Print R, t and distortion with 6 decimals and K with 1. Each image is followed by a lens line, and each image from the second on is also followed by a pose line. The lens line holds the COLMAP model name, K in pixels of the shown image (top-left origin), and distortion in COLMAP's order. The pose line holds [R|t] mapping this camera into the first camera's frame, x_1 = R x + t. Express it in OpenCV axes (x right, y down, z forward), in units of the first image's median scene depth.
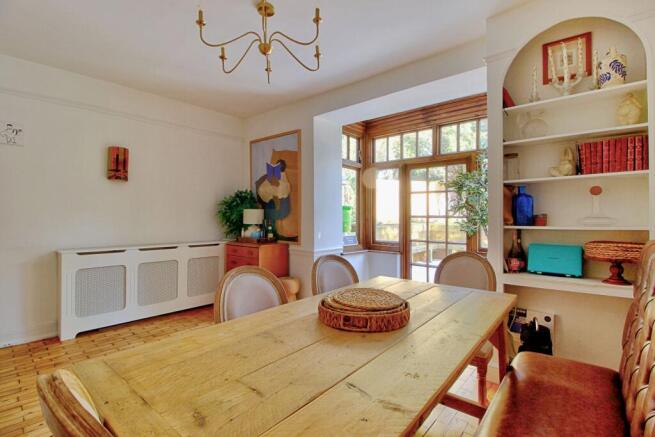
lens RADIAL K [[303.3, 0, 328.4], [0, 303.3, 215.8], [0, 0, 1]] dist [-0.016694, 0.000610]
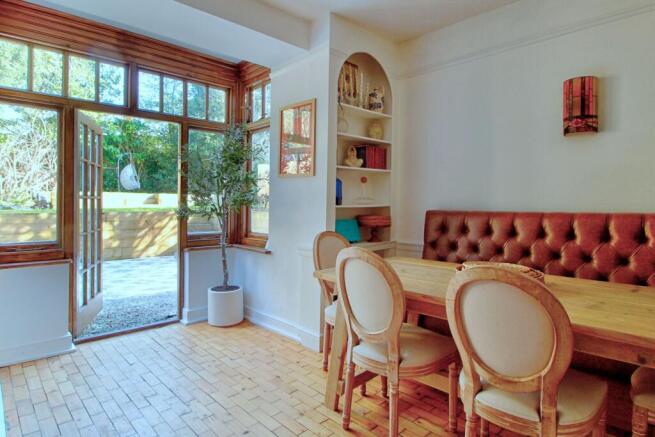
lens RADIAL K [[366.1, 0, 309.0], [0, 366.1, 204.8], [0, 0, 1]] dist [0.000831, -0.004030]
pose [[0.129673, -0.002368, 0.991554, -0.424529], [-0.004236, 0.999987, 0.002942, 0.015442], [-0.991548, -0.004582, 0.129661, 0.498704]]
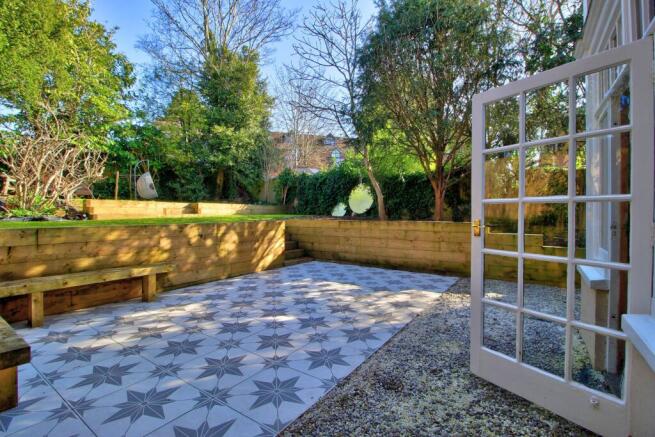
lens RADIAL K [[303.3, 0, 327.8], [0, 303.3, 217.5], [0, 0, 1]] dist [-0.016694, 0.000610]
pose [[-0.124729, -0.014782, 0.992081, -0.037315], [-0.003176, 0.999890, 0.014500, 0.015916], [-0.992186, -0.001342, -0.124762, 1.544660]]
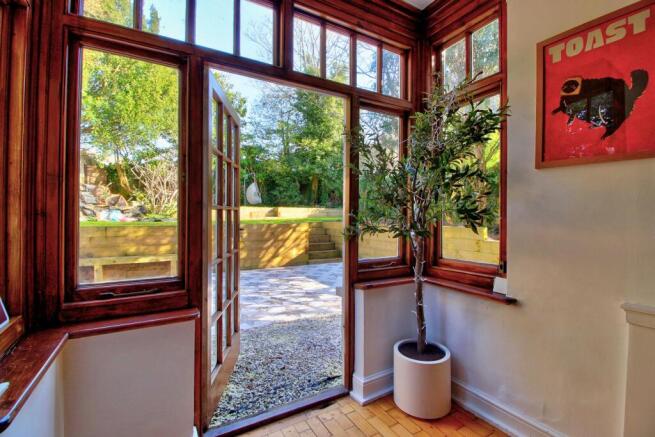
lens RADIAL K [[303.3, 0, 327.2], [0, 303.3, 215.1], [0, 0, 1]] dist [-0.016694, 0.000610]
pose [[0.329147, 0.002869, 0.944274, -0.041756], [-0.000699, 0.999996, -0.002794, 0.016562], [-0.944278, 0.000260, 0.329148, 0.807688]]
